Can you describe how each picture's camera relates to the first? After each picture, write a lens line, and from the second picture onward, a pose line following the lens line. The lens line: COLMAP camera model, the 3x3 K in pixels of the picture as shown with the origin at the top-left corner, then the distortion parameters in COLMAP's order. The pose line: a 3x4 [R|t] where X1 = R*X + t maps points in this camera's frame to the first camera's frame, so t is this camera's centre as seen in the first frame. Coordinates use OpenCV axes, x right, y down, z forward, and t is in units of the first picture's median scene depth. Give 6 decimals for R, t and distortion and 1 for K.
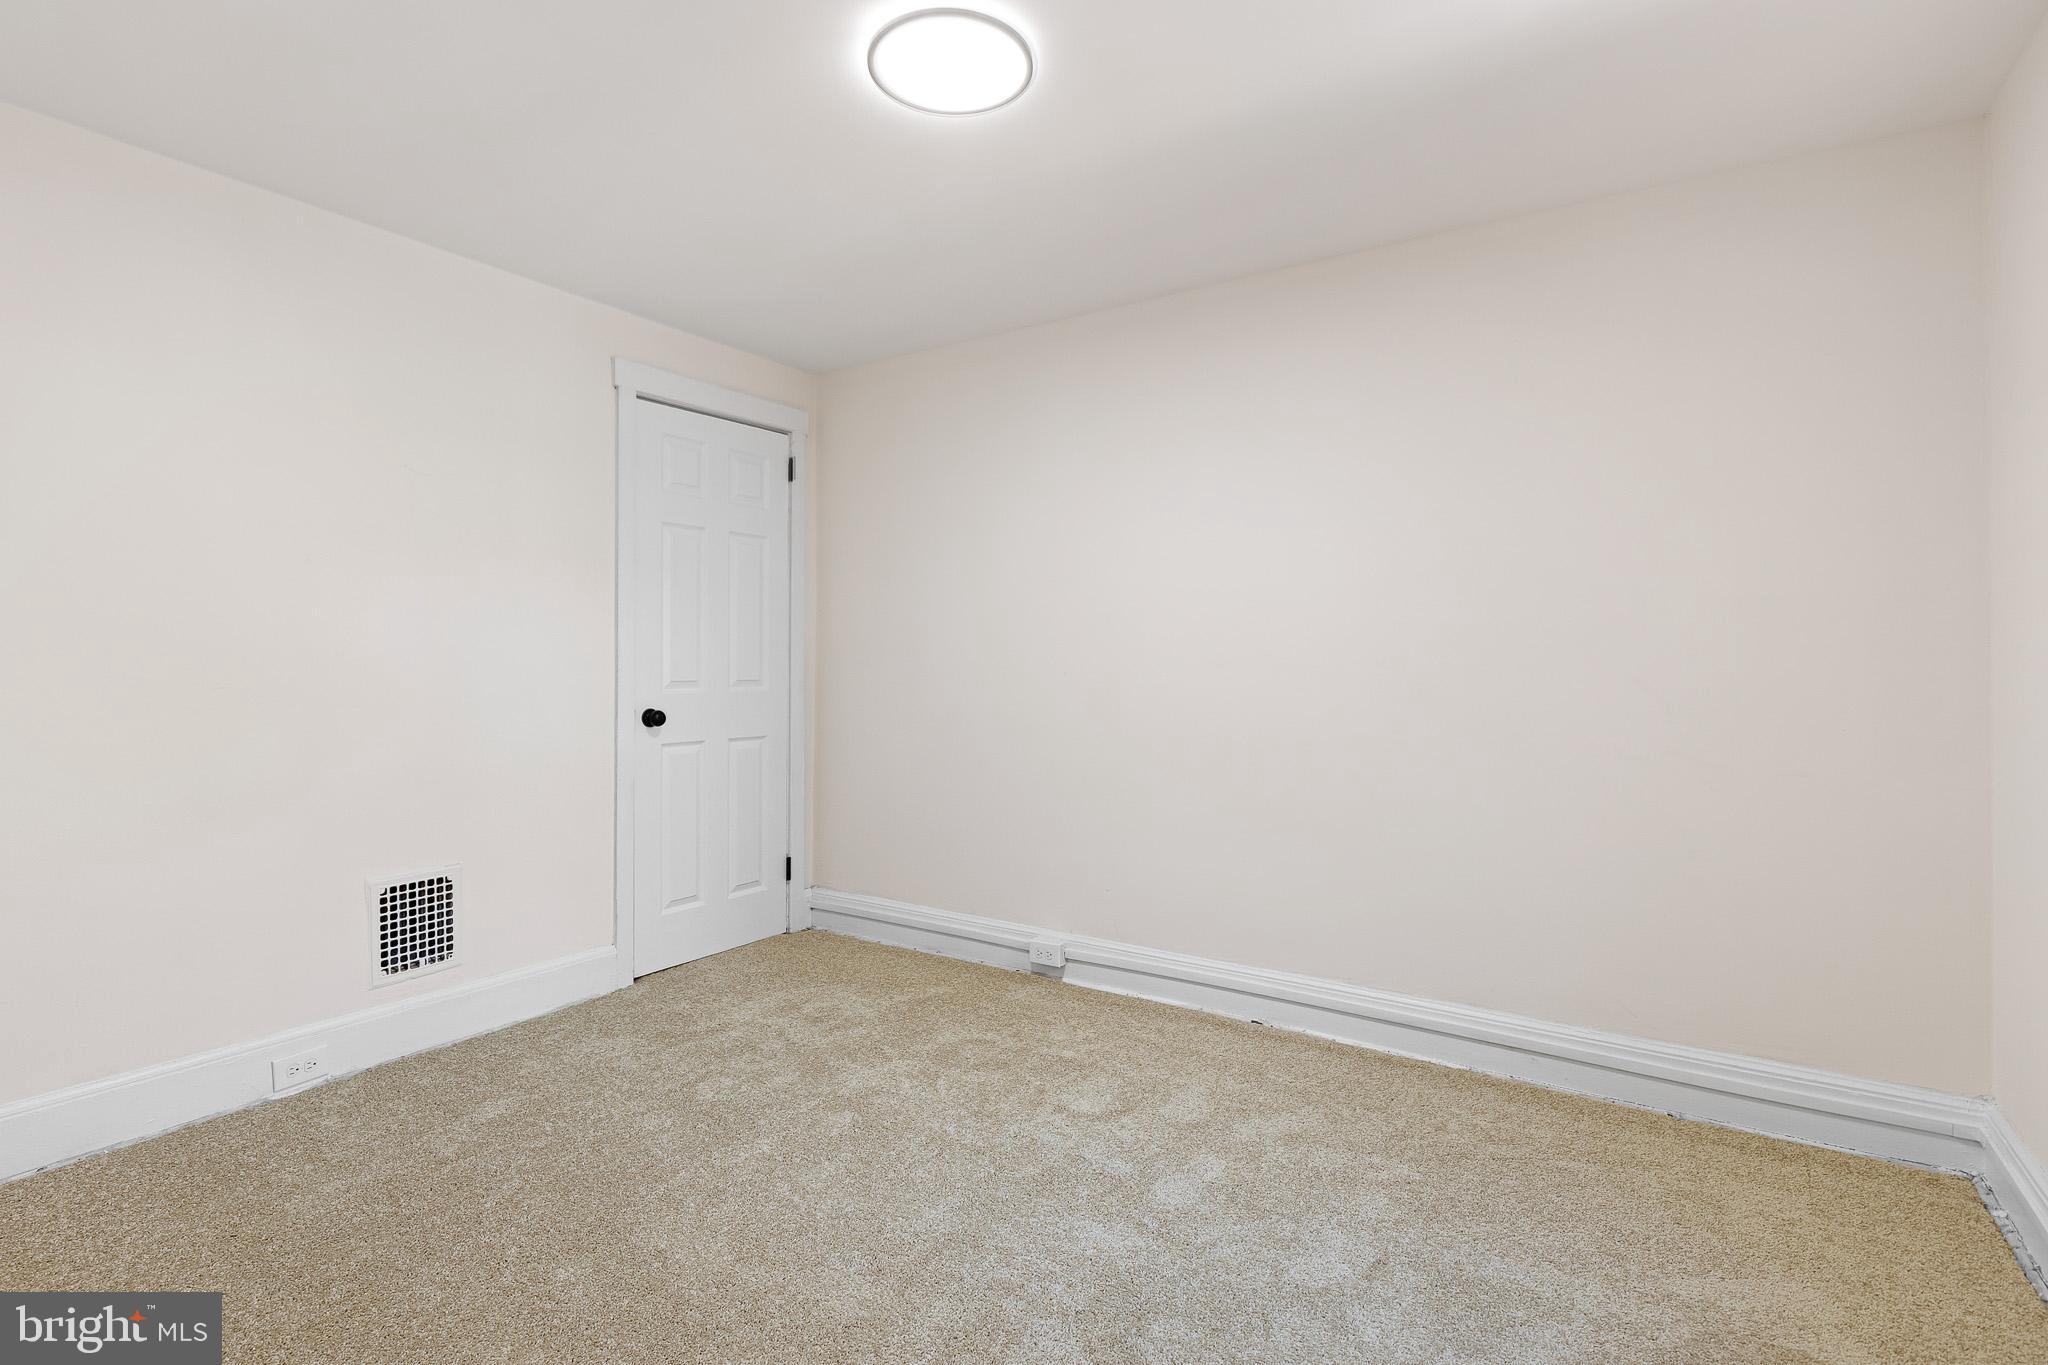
lens RADIAL K [[975.4, 0, 1013.1], [0, 975.4, 682.2], [0, 0, 1]] dist [0.014689, 0.000594]
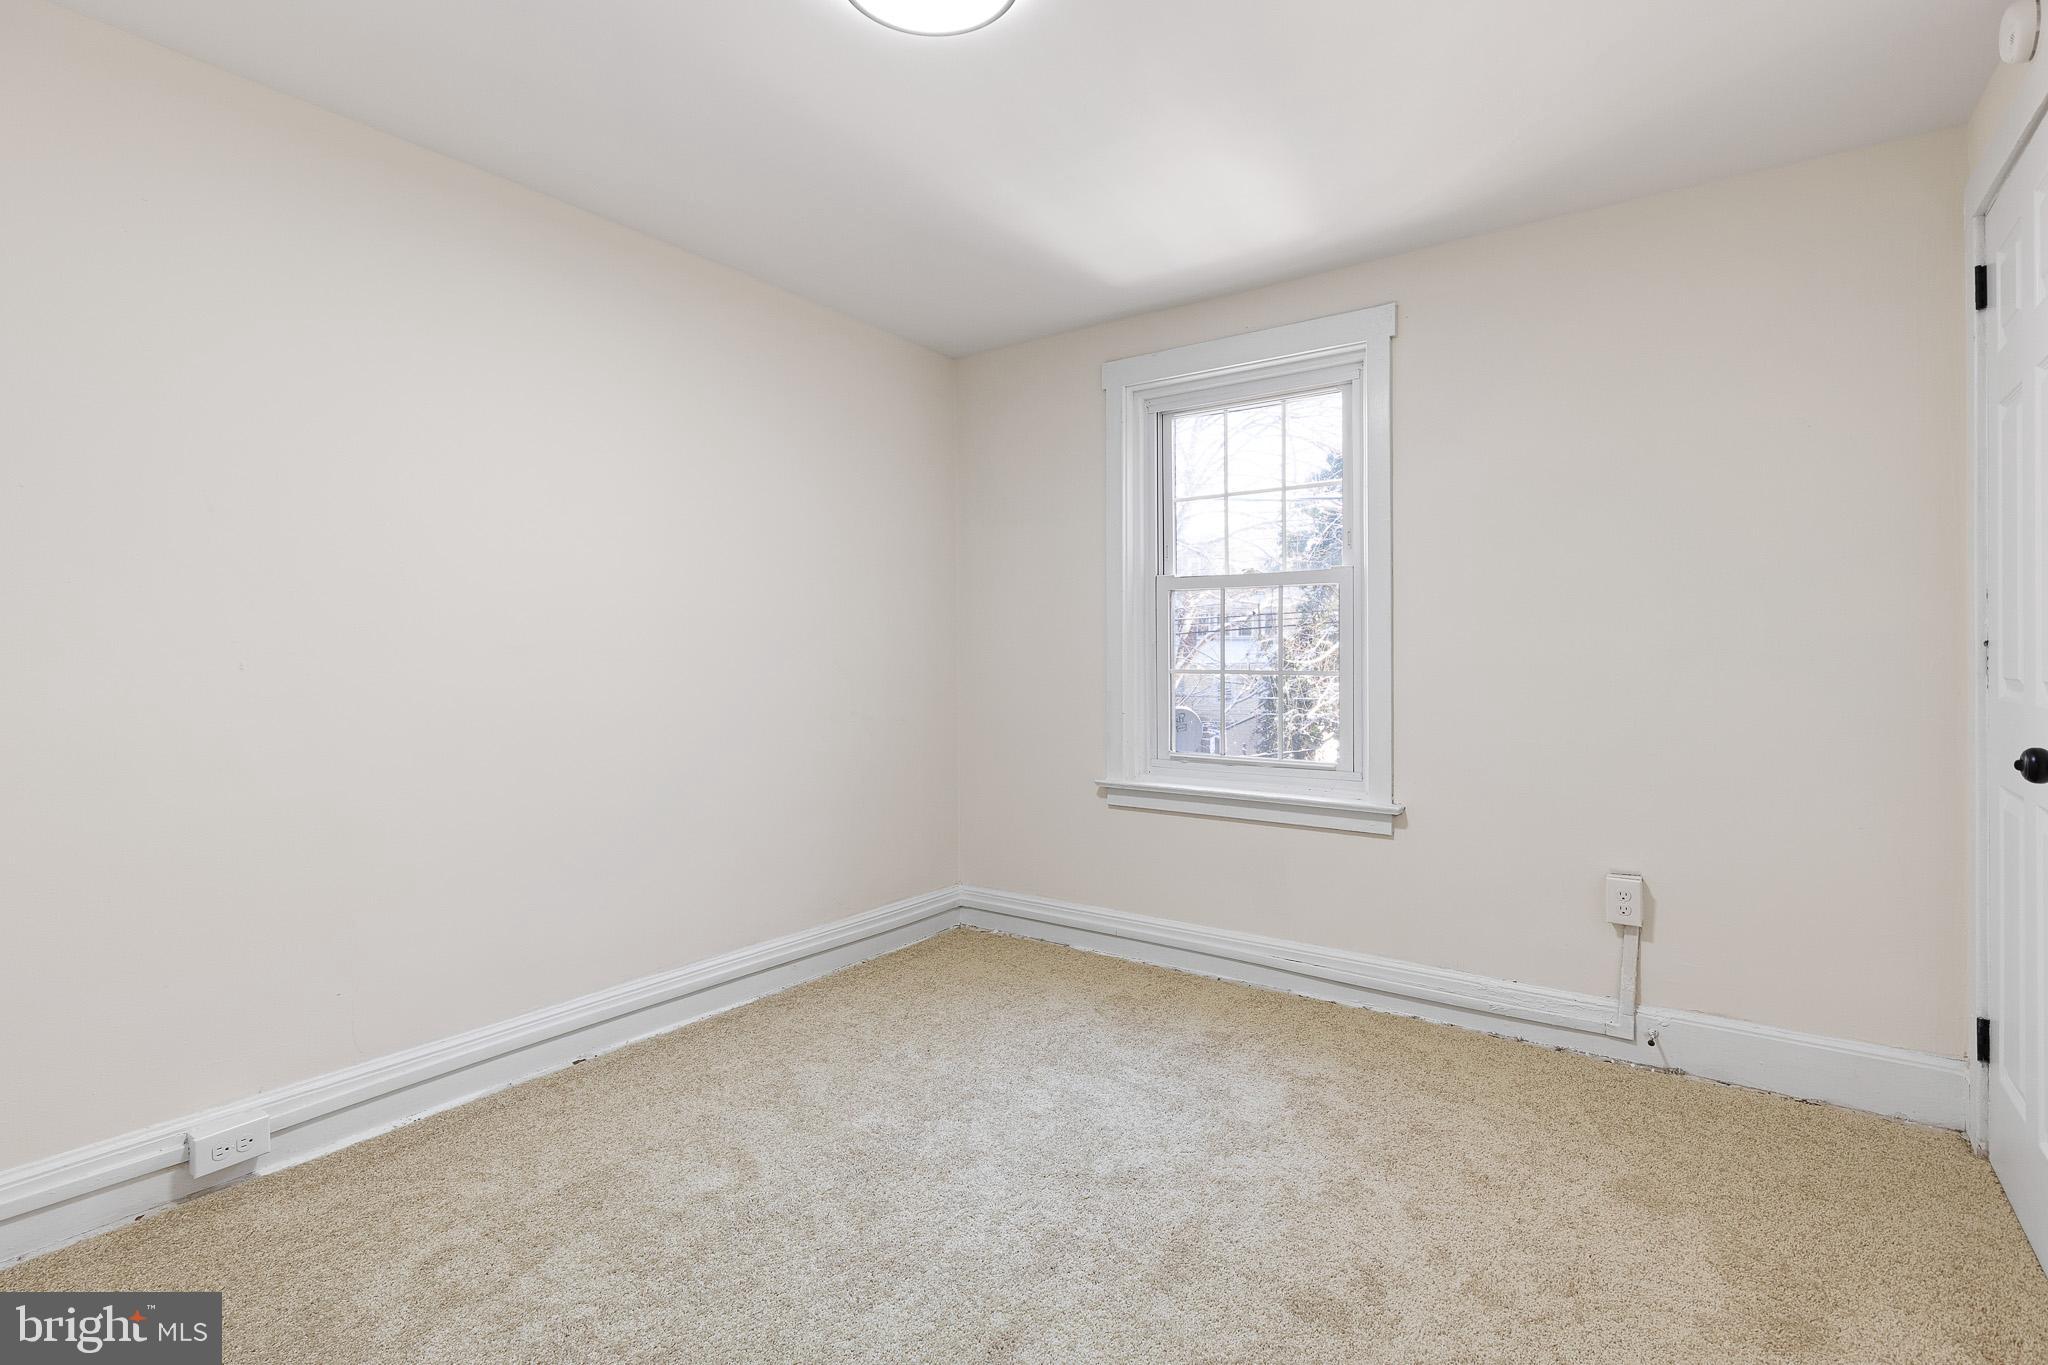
lens RADIAL K [[975.4, 0, 1025.2], [0, 975.4, 661.2], [0, 0, 1]] dist [0.014689, 0.000594]
pose [[0.025273, -0.004308, 0.999671, -0.622035], [0.017454, 0.999840, 0.003868, -0.003610], [-0.999528, 0.017350, 0.025344, 0.589026]]
